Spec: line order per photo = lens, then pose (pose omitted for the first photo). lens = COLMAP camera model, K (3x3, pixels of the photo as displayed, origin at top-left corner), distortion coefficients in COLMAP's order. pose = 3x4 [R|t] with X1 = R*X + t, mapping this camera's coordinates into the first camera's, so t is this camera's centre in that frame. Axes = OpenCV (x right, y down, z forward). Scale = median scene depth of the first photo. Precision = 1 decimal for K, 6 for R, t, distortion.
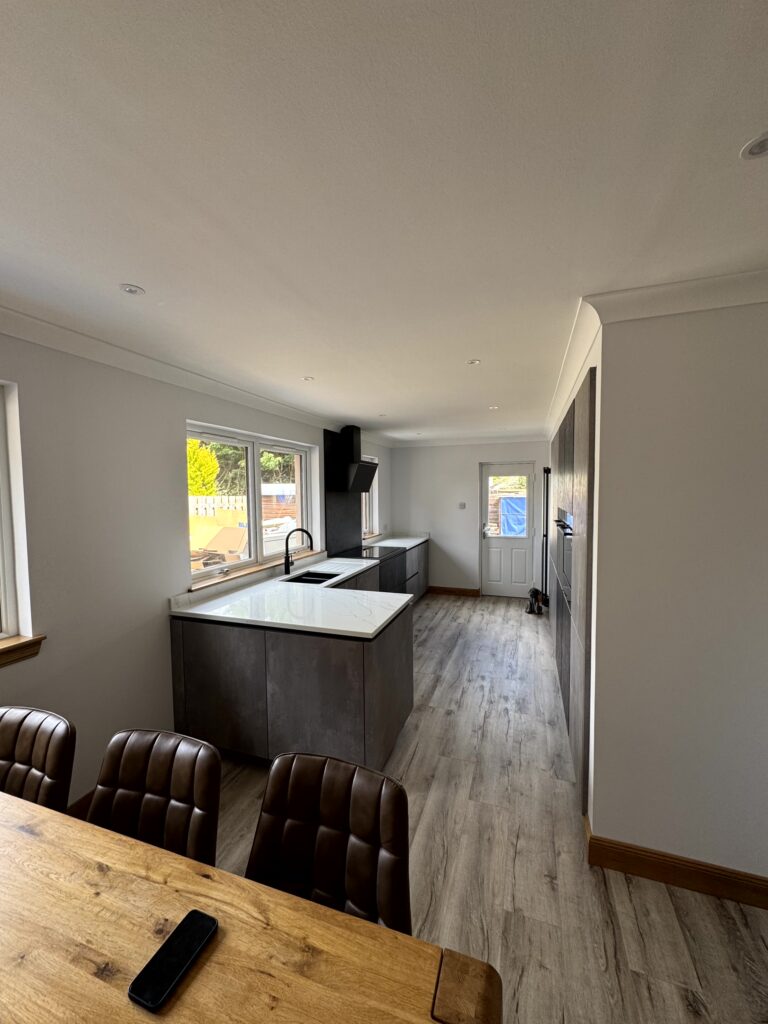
lens RADIAL K [[405.5, 0, 384.0], [0, 405.5, 512.0], [0, 0, 1]] dist [-0.000411, -0.000021]
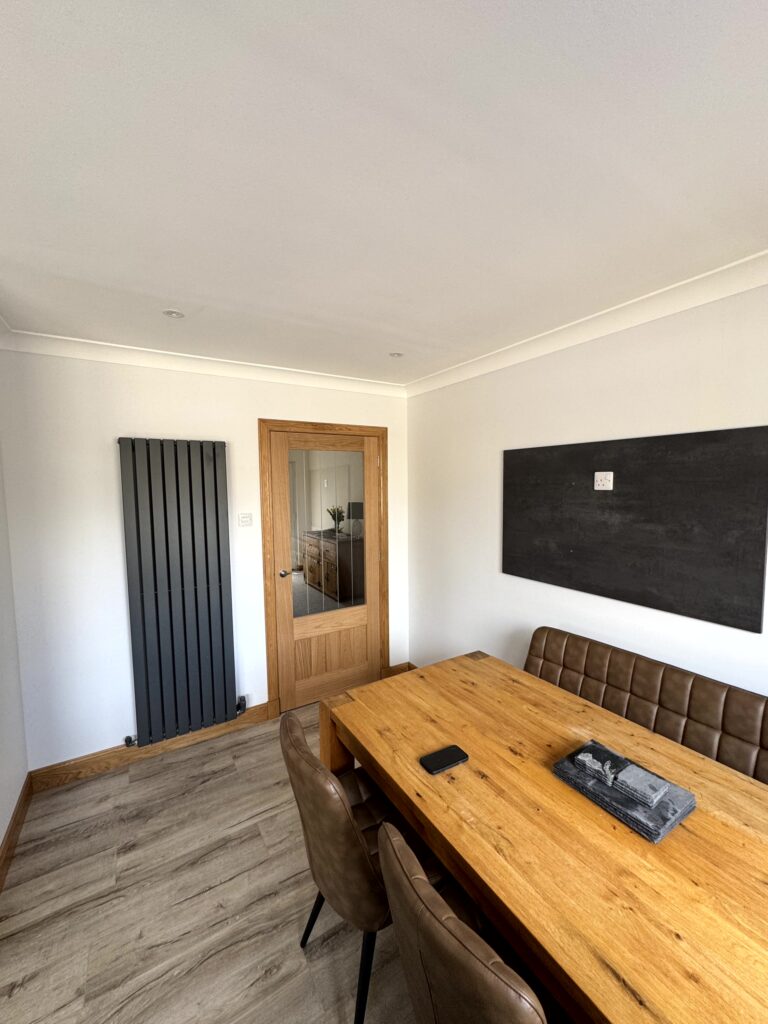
lens RADIAL K [[405.5, 0, 384.0], [0, 405.5, 512.0], [0, 0, 1]] dist [-0.000411, -0.000021]
pose [[-0.775489, -0.029716, 0.630661, -0.522305], [0.052543, 0.992389, 0.111369, -0.048765], [-0.629170, 0.119502, -0.768026, 0.899791]]
